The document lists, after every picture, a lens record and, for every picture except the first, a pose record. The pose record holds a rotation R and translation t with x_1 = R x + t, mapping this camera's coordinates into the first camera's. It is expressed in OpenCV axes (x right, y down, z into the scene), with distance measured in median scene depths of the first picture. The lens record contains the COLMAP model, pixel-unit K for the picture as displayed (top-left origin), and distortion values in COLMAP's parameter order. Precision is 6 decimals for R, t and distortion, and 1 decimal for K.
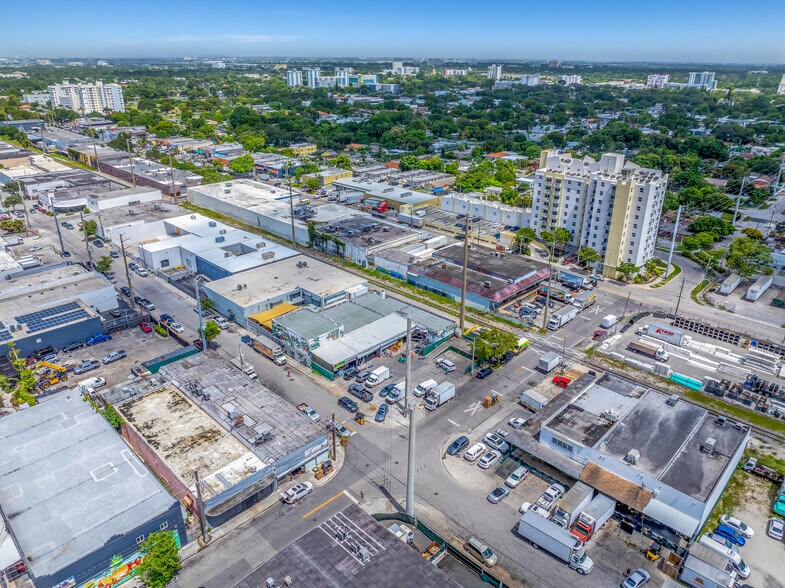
lens RADIAL K [[560.0, 0, 393.9], [0, 560.0, 284.2], [0, 0, 1]] dist [-0.022659, -0.000828]
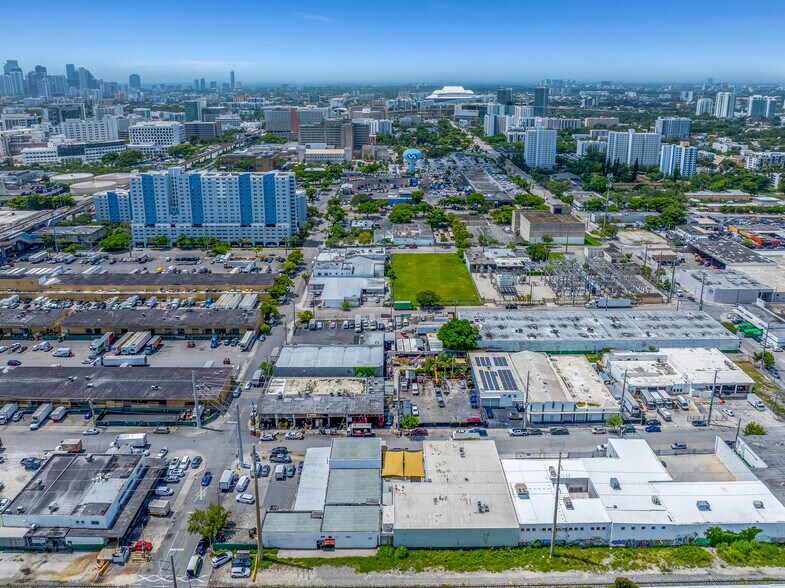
lens RADIAL K [[575.9, 0, 397.1], [0, 575.9, 236.1], [0, 0, 1]] dist [-0.025427, -0.002693]
pose [[-0.707764, 0.186753, -0.681317, 0.514817], [-0.272748, 0.817411, 0.507392, -0.911059], [0.651673, 0.544942, -0.527598, 1.364390]]
